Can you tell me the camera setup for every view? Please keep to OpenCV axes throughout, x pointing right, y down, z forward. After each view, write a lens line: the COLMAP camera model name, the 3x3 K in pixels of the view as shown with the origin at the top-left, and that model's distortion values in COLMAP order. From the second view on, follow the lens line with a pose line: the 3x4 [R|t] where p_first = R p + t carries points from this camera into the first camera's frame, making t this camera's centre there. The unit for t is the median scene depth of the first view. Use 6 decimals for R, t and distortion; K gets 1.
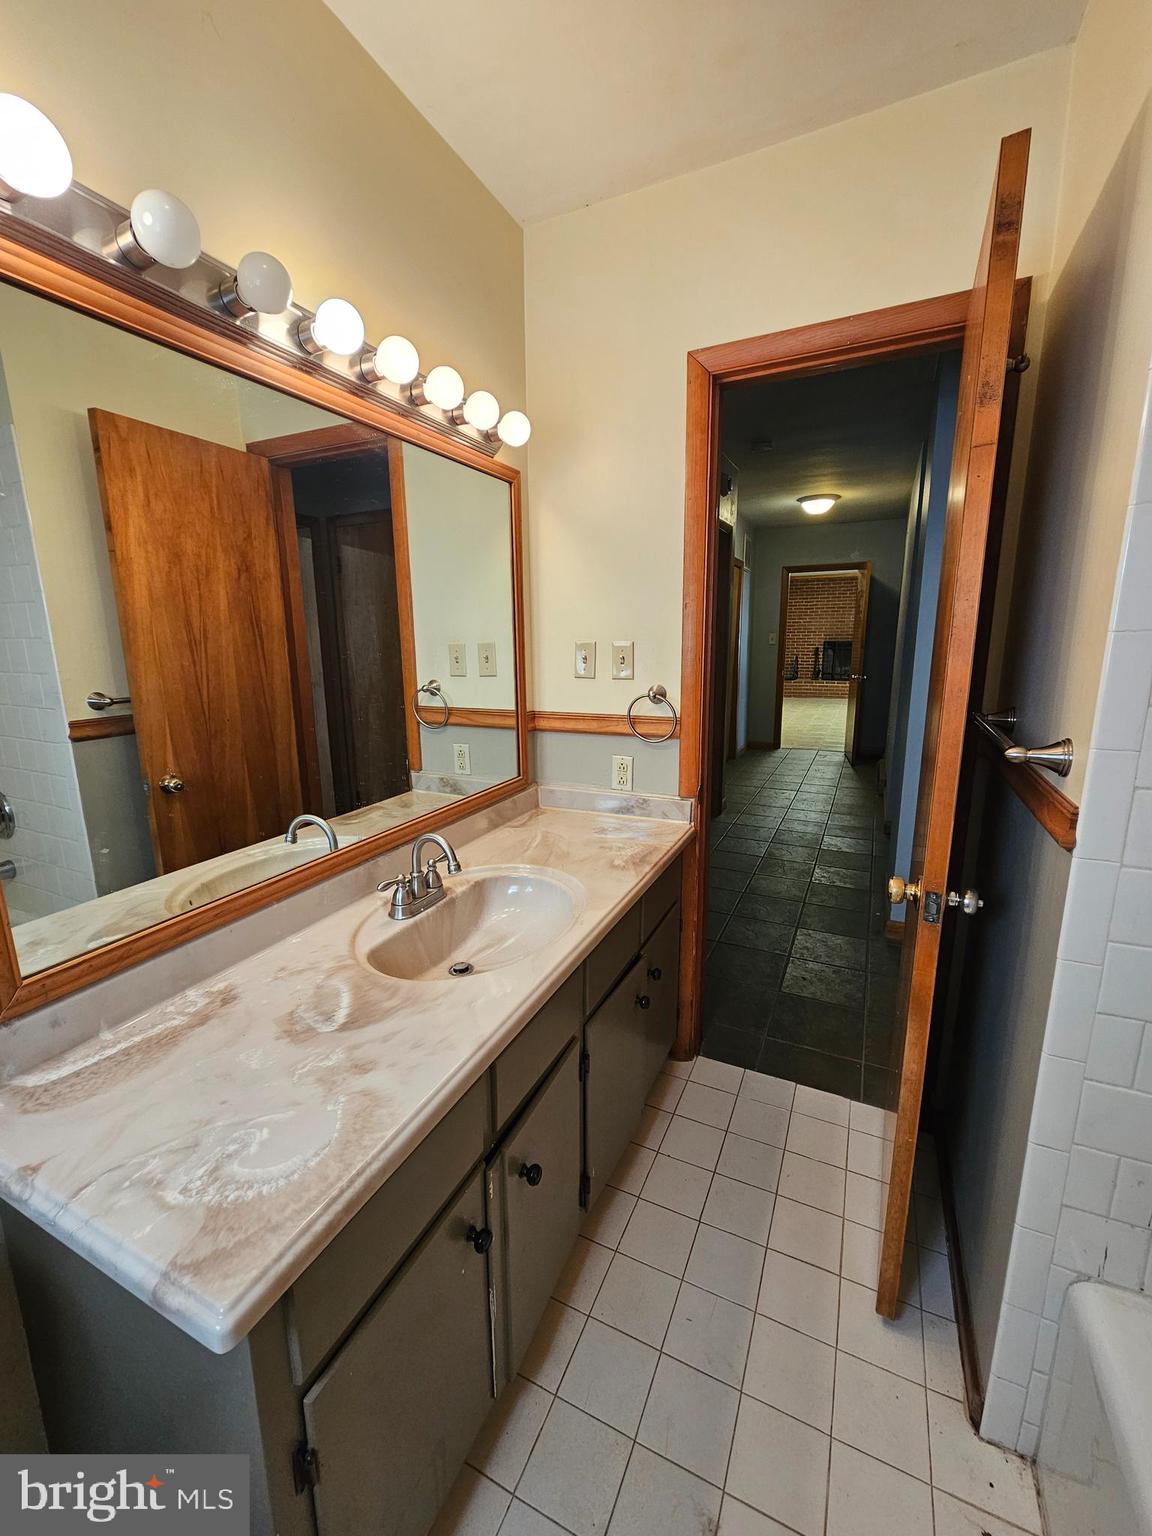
lens RADIAL K [[619.7, 0, 571.4], [0, 619.7, 757.6], [0, 0, 1]] dist [0.014597, -0.016985]
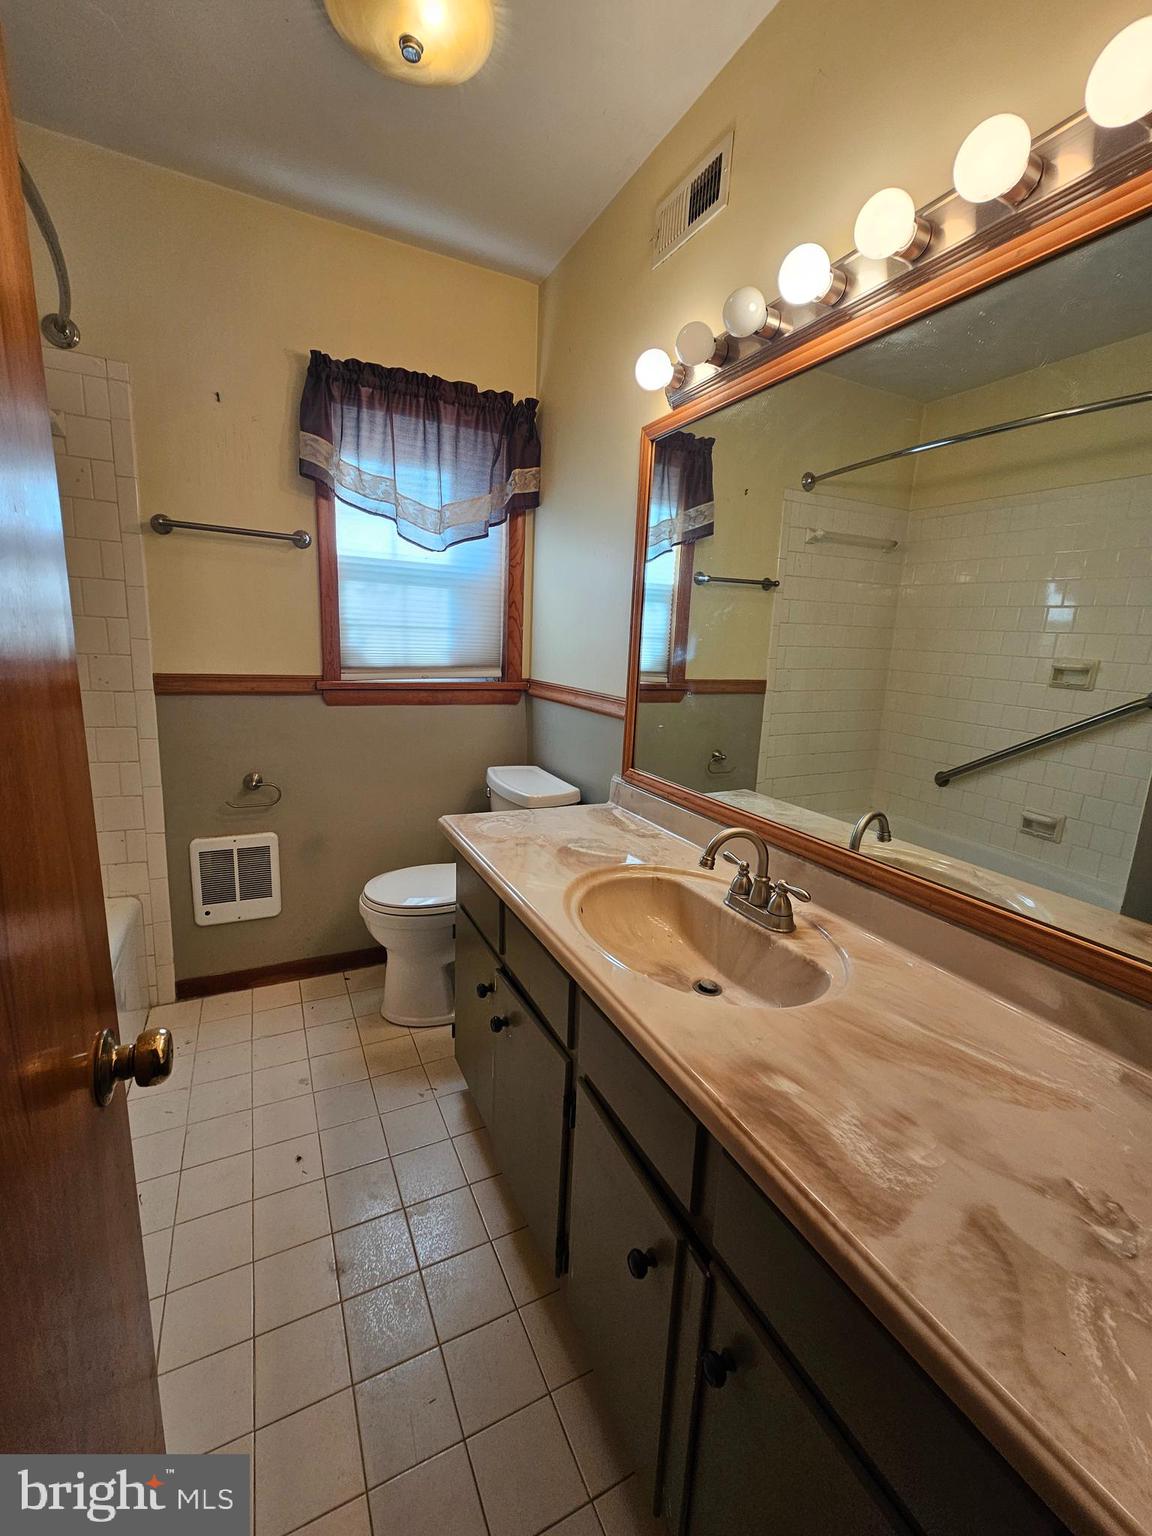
lens RADIAL K [[619.7, 0, 571.4], [0, 619.7, 757.6], [0, 0, 1]] dist [0.014597, -0.016985]
pose [[-0.605053, 0.141036, -0.783595, 0.594003], [-0.188604, 0.930785, 0.313158, -0.200021], [0.773524, 0.337267, -0.536574, 1.264187]]
